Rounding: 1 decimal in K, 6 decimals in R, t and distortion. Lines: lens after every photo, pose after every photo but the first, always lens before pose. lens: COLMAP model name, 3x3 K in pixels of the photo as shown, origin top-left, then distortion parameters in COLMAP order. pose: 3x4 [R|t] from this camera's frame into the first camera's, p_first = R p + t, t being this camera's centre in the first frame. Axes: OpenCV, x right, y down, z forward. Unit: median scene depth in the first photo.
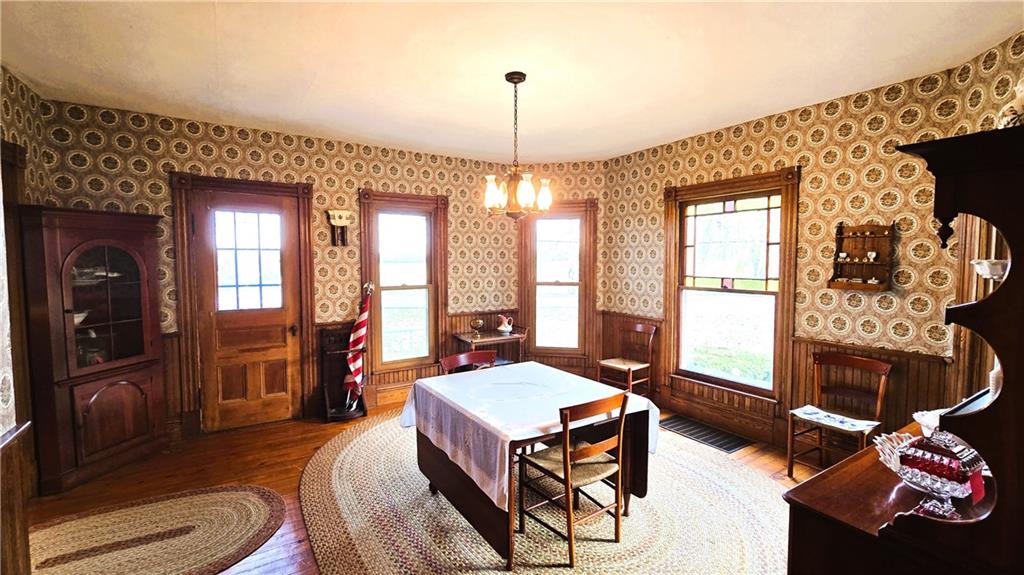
lens RADIAL K [[423.0, 0, 503.0], [0, 423.0, 287.7], [0, 0, 1]] dist [-0.001706, -0.000271]
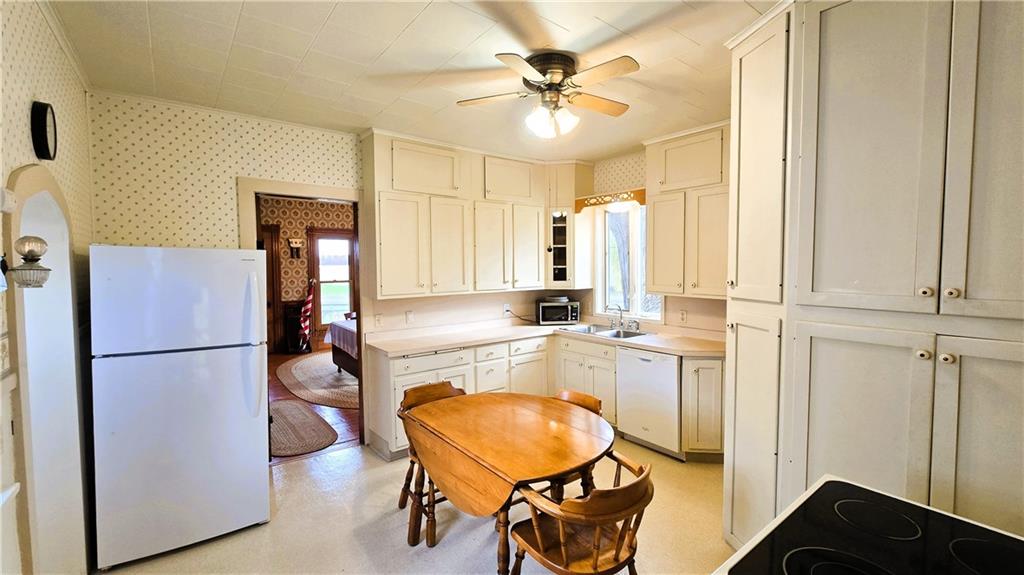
lens RADIAL K [[423.0, 0, 509.0], [0, 423.0, 287.8], [0, 0, 1]] dist [-0.001706, -0.000271]
pose [[0.995799, -0.006883, 0.091303, 0.352069], [0.007341, 0.999962, -0.004687, 0.041802], [-0.091267, 0.005338, 0.995812, -0.872545]]
